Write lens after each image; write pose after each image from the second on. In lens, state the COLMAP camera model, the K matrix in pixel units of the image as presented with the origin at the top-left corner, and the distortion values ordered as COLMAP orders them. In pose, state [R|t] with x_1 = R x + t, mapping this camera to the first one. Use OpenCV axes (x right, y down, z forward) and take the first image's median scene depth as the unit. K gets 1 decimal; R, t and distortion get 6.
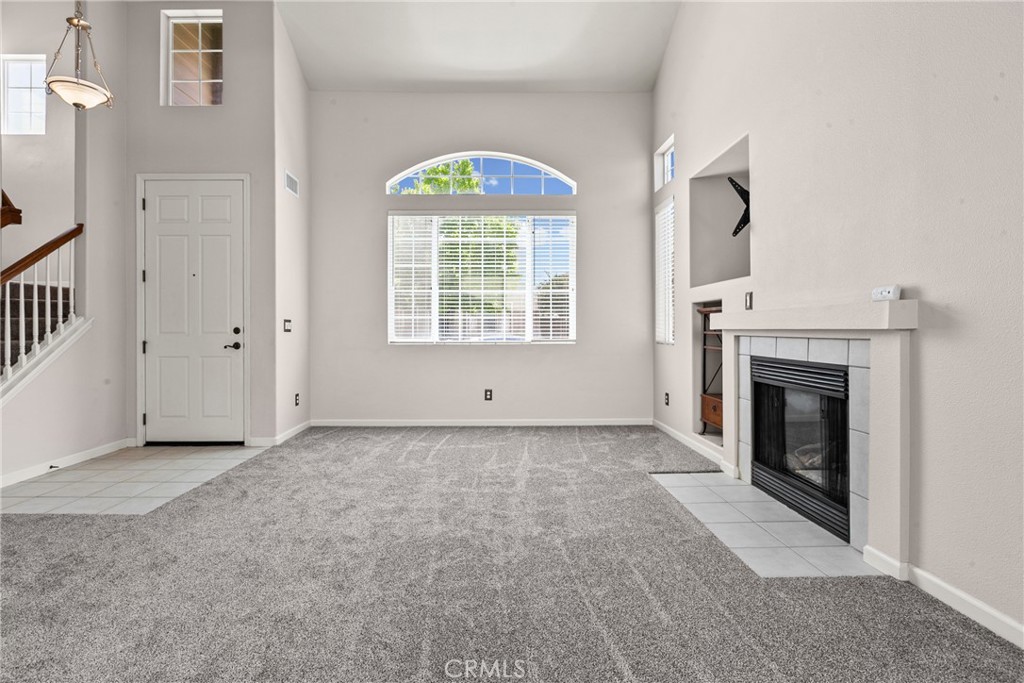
lens RADIAL K [[486.3, 0, 500.1], [0, 486.3, 330.7], [0, 0, 1]] dist [-0.000046, 0.000016]
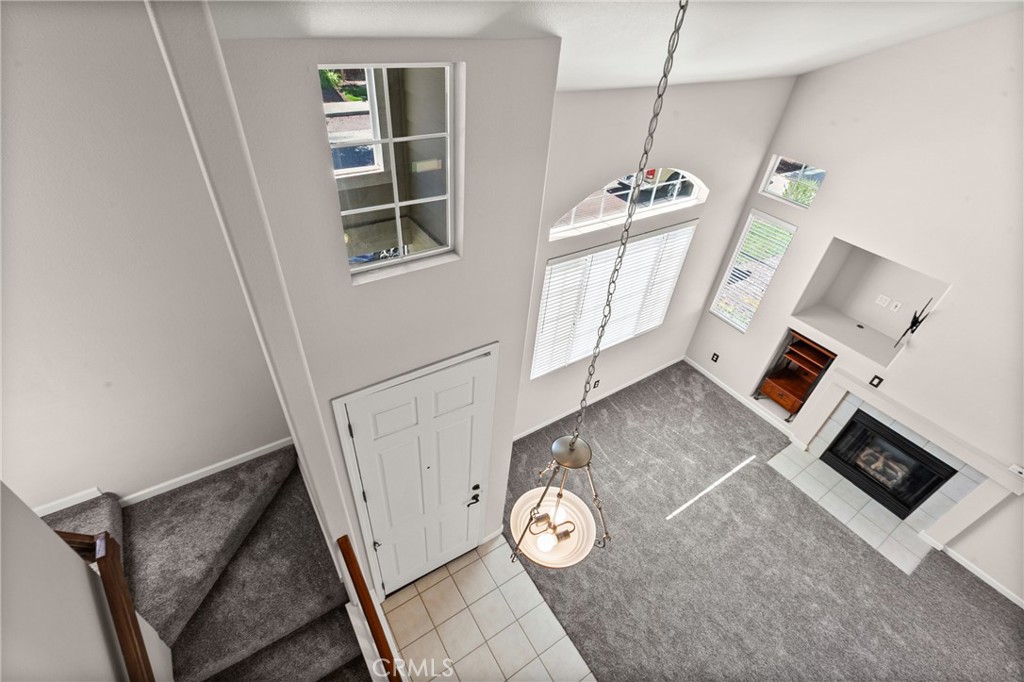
lens RADIAL K [[458.8, 0, 506.9], [0, 458.8, 335.0], [0, 0, 1]] dist [-0.000497, -0.000186]
pose [[0.838915, -0.283921, 0.464338, -0.823332], [-0.071822, 0.787940, 0.611548, -0.744417], [-0.539502, -0.546387, 0.640624, 0.610821]]
